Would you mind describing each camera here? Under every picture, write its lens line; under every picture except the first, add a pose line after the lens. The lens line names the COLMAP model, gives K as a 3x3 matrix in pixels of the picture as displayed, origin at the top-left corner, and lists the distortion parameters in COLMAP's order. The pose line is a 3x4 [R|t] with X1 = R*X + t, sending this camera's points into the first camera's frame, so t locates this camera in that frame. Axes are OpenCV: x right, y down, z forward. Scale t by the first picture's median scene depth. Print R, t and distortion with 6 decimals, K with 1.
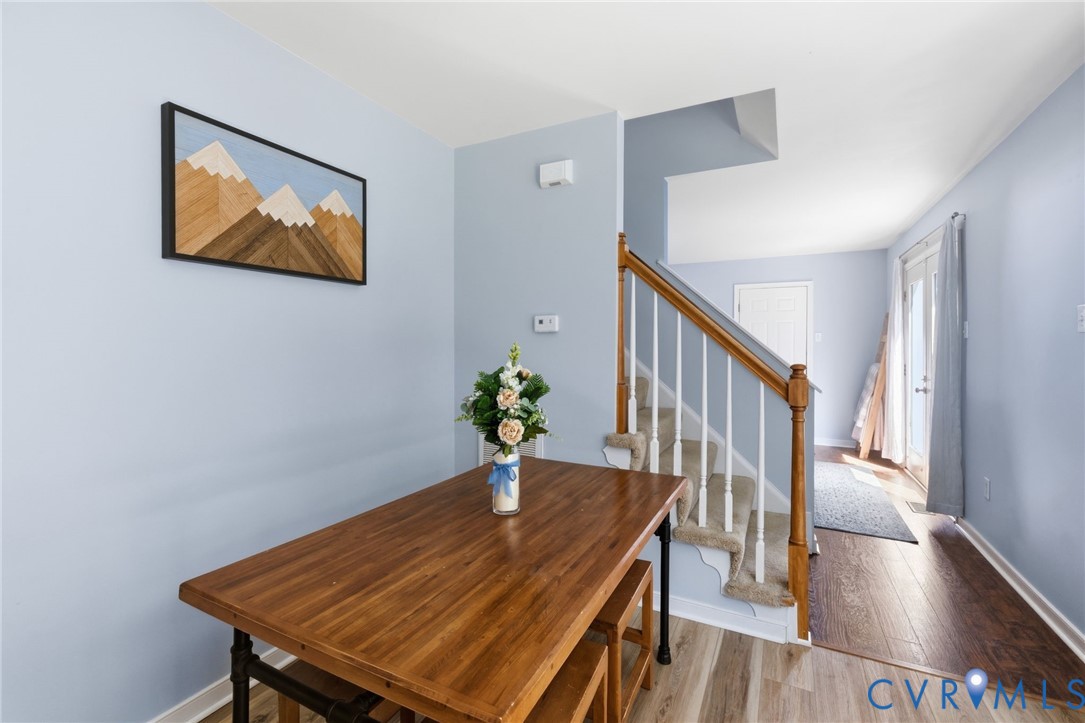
lens RADIAL K [[478.1, 0, 539.8], [0, 478.1, 349.1], [0, 0, 1]] dist [-0.003560, -0.000230]
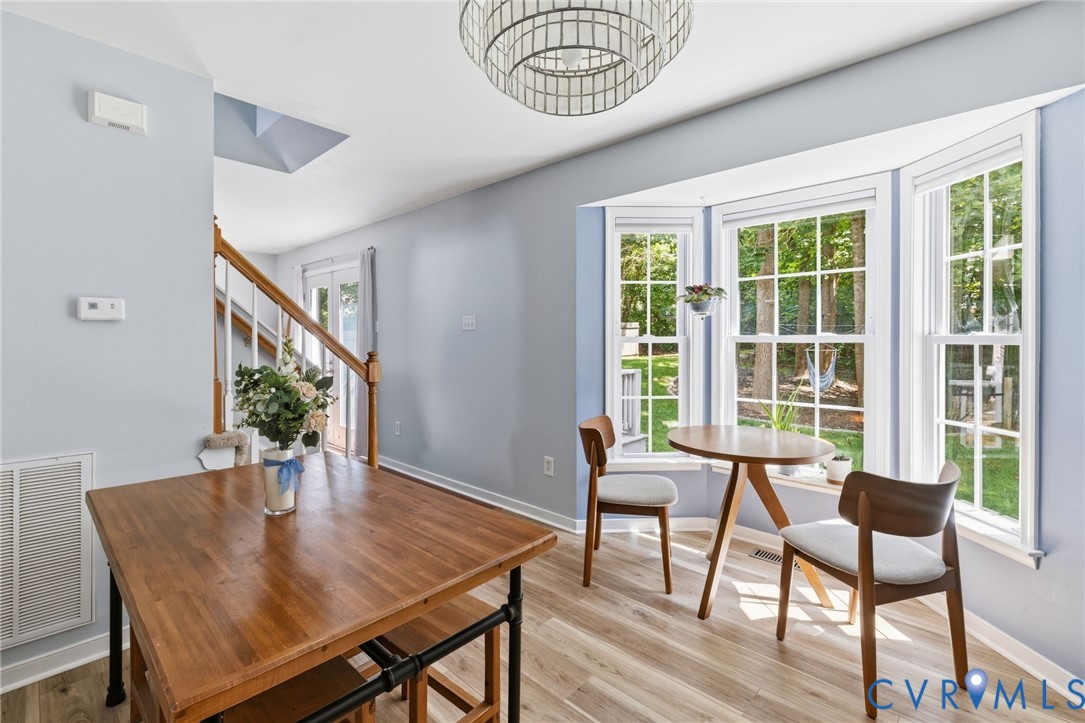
lens RADIAL K [[478.1, 0, 539.8], [0, 478.1, 349.1], [0, 0, 1]] dist [-0.003560, -0.000230]
pose [[0.262460, -0.024892, 0.964622, -0.551831], [0.010967, 0.999680, 0.022812, 0.000142], [-0.964881, 0.004592, 0.262649, 0.159853]]
